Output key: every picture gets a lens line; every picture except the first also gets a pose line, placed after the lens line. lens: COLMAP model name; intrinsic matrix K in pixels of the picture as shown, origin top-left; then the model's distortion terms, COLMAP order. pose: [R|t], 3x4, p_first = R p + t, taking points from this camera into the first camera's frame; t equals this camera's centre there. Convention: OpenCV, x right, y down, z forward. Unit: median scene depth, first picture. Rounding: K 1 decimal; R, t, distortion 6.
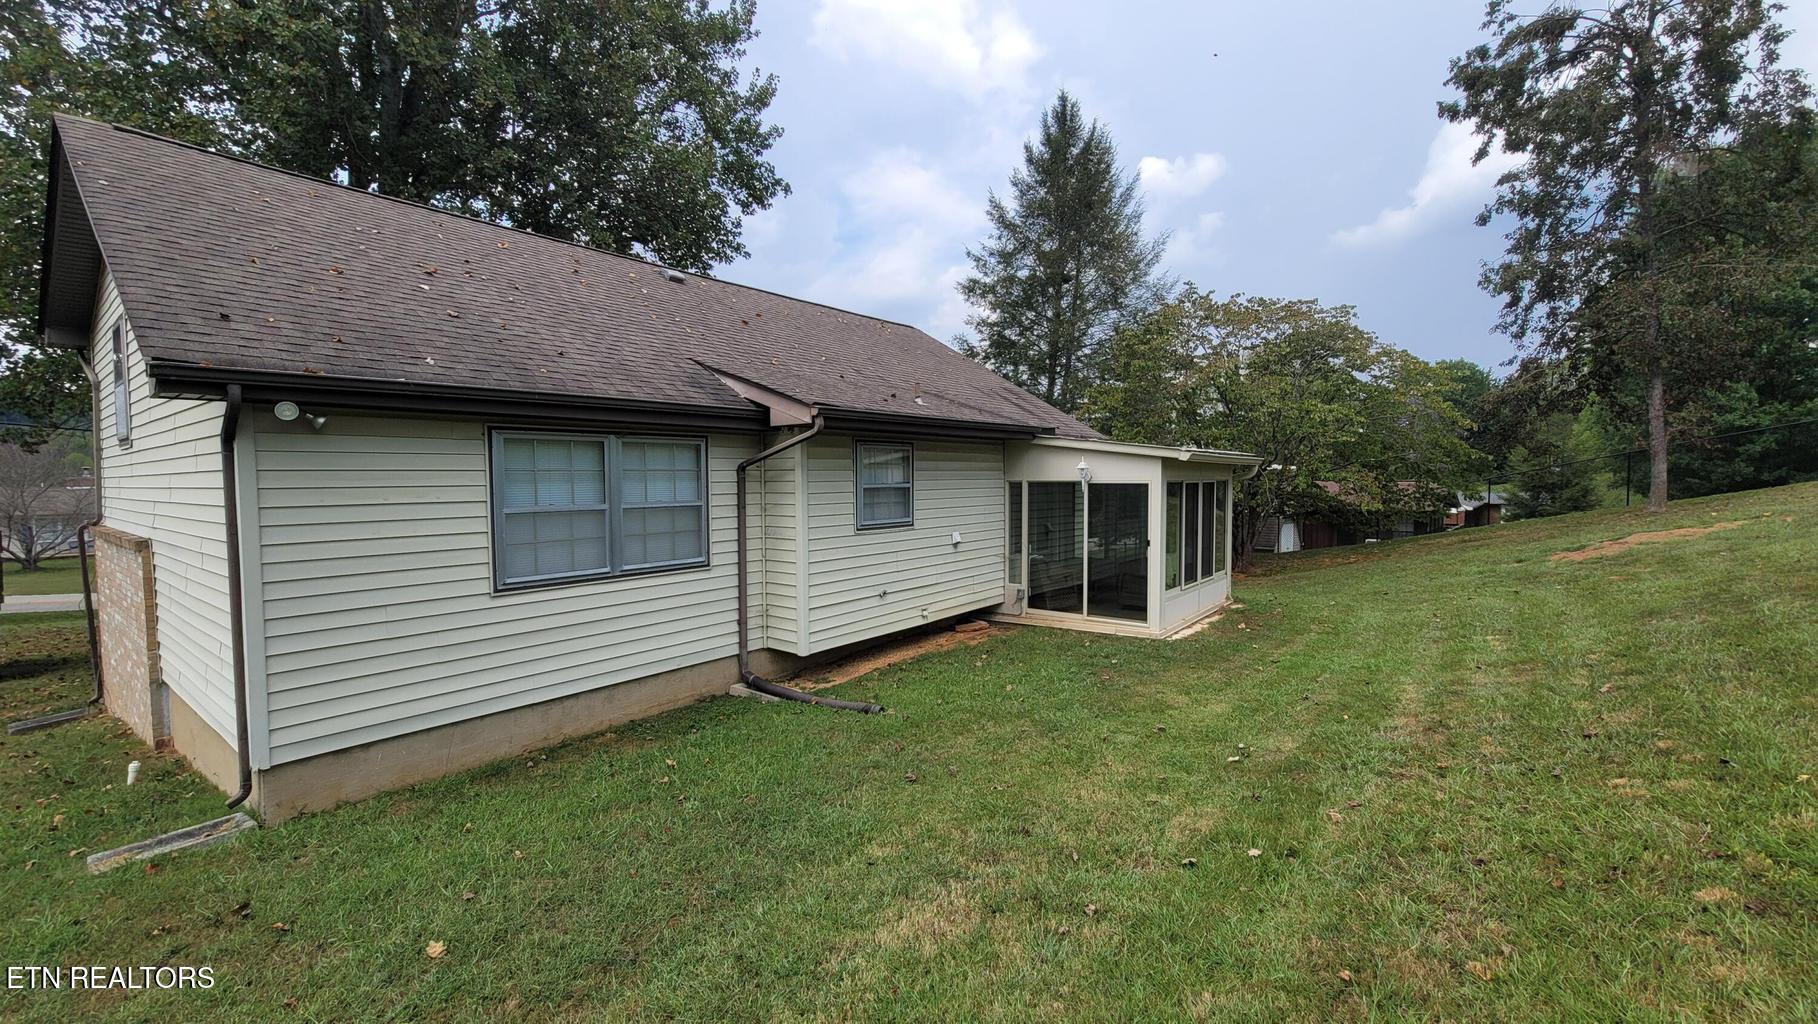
lens RADIAL K [[734.9, 0, 911.6], [0, 734.9, 522.1], [0, 0, 1]] dist [0.001161, 0.000141]
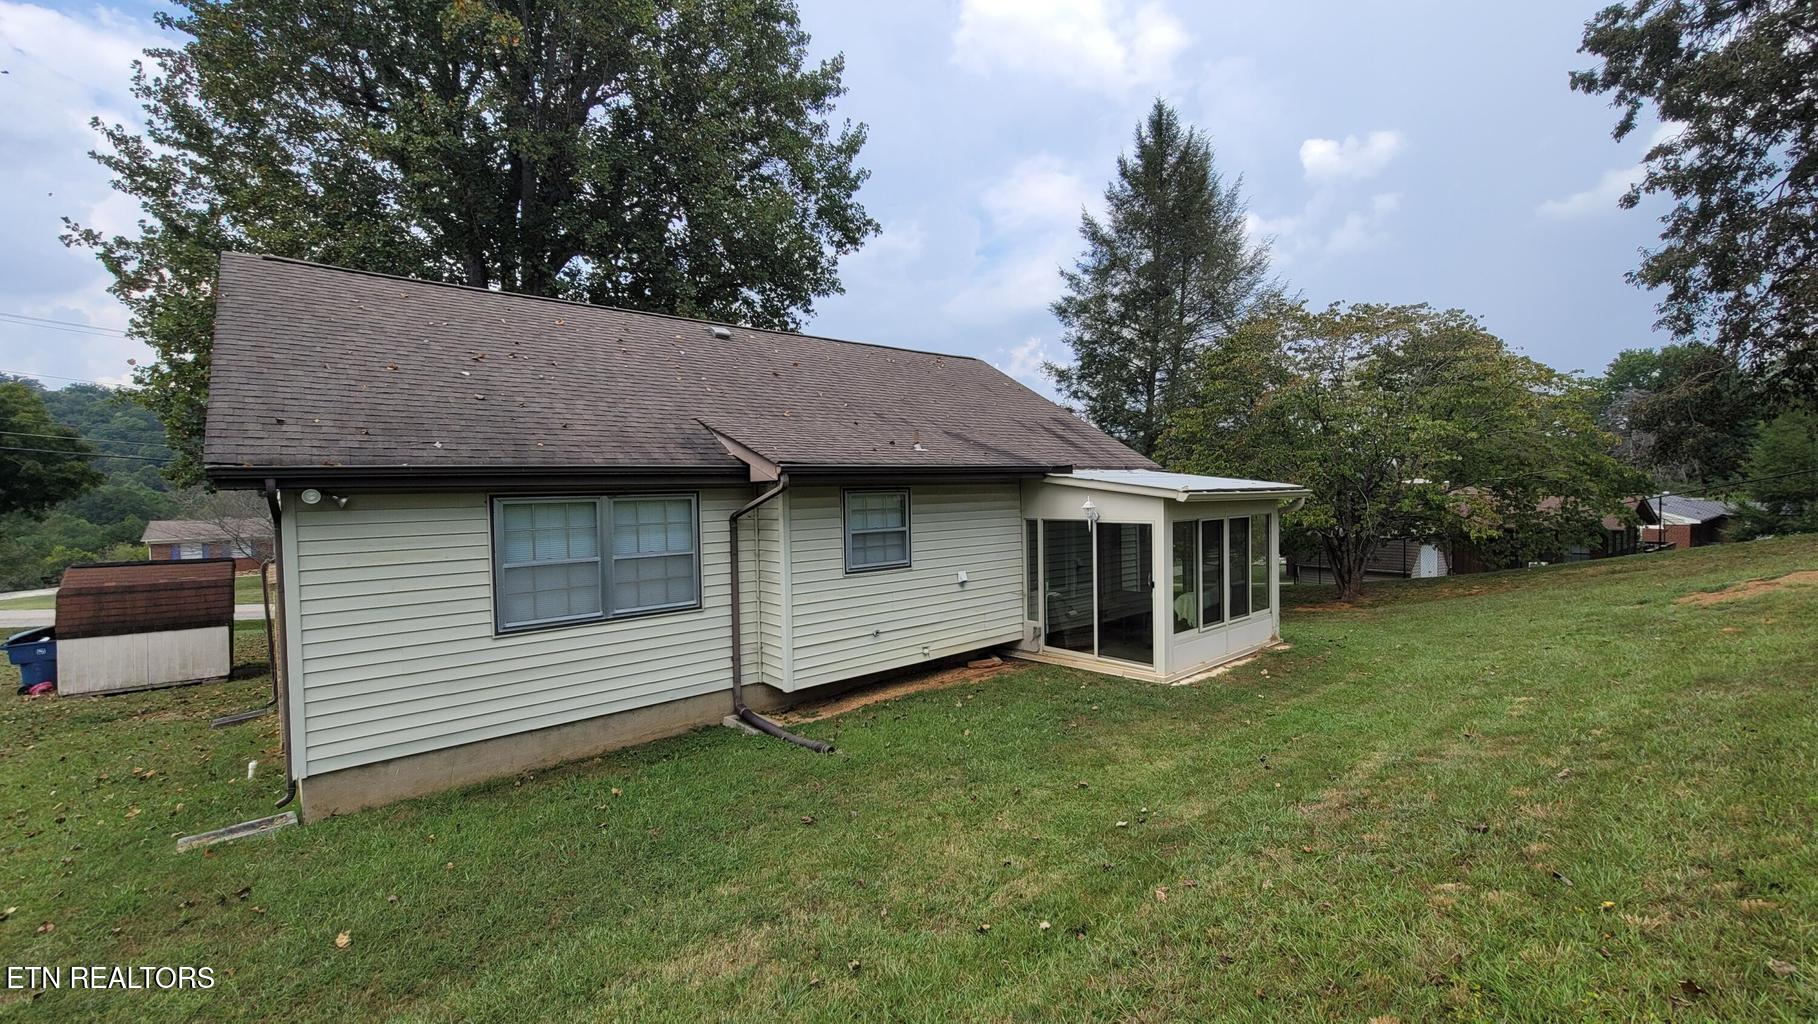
lens RADIAL K [[736.6, 0, 917.0], [0, 736.6, 524.4], [0, 0, 1]] dist [0.001220, -0.000092]
pose [[0.981086, -0.006274, -0.193470, 0.242778], [0.003999, 0.999918, -0.012149, -0.048540], [0.193531, 0.011146, 0.981031, -0.024781]]
